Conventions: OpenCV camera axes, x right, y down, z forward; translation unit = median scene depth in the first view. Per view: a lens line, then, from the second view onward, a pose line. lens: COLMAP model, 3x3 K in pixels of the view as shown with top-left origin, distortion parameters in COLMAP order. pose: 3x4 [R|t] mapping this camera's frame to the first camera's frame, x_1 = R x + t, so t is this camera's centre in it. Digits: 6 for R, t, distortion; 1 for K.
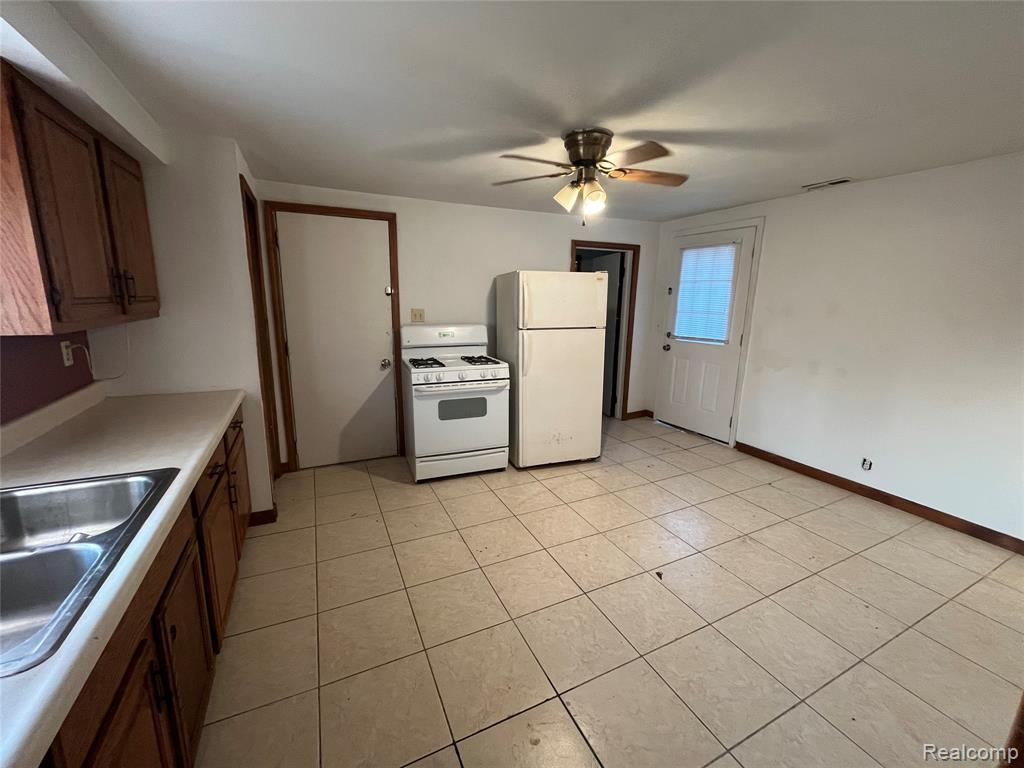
lens RADIAL K [[415.1, 0, 510.8], [0, 415.1, 383.4], [0, 0, 1]] dist [-0.002137, 0.000192]
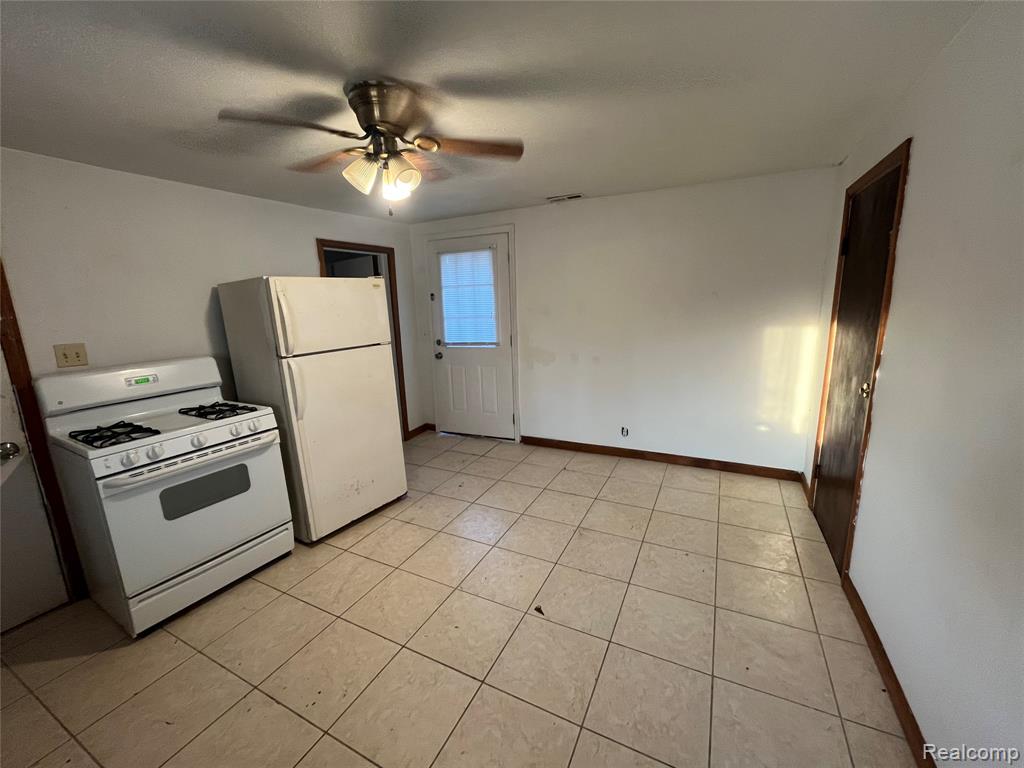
lens RADIAL K [[415.1, 0, 512.9], [0, 415.1, 383.2], [0, 0, 1]] dist [-0.002137, 0.000192]
pose [[0.787428, -0.161237, 0.594946, -0.096182], [0.171042, 0.984435, 0.040414, -0.046593], [-0.592201, 0.069938, 0.802749, 0.186226]]
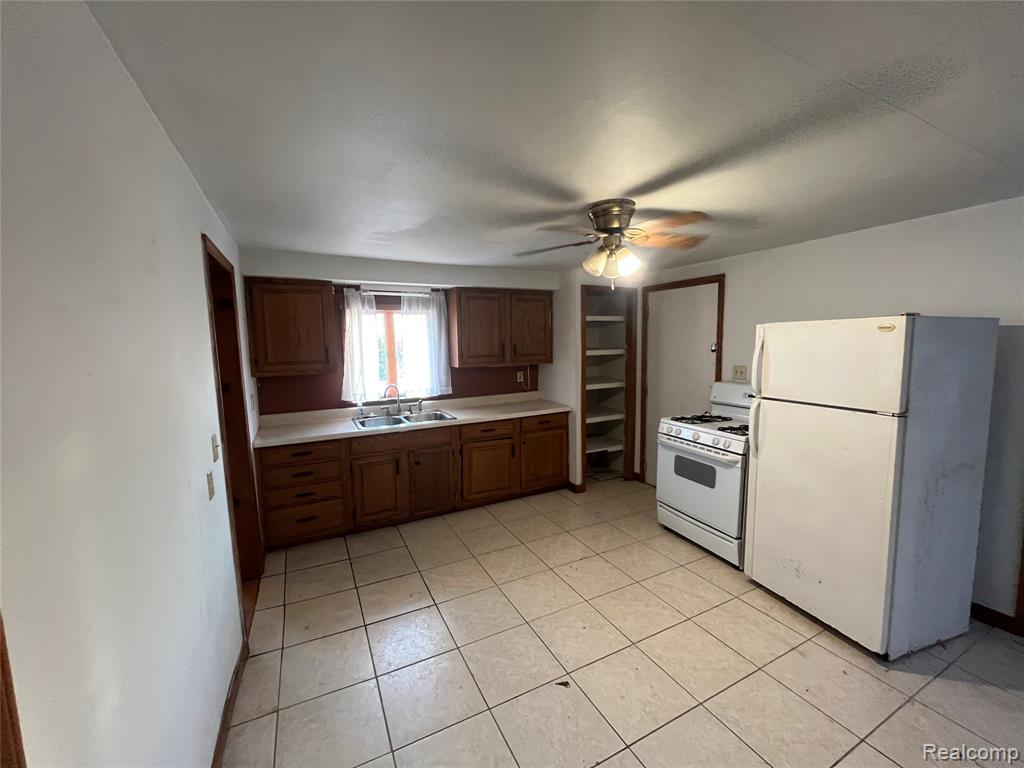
lens RADIAL K [[415.1, 0, 514.0], [0, 415.1, 382.4], [0, 0, 1]] dist [-0.002137, 0.000192]
pose [[0.023498, 0.085665, -0.996047, 0.774783], [-0.192006, 0.978160, 0.079597, -0.128793], [0.981112, 0.189377, 0.039433, 0.504554]]
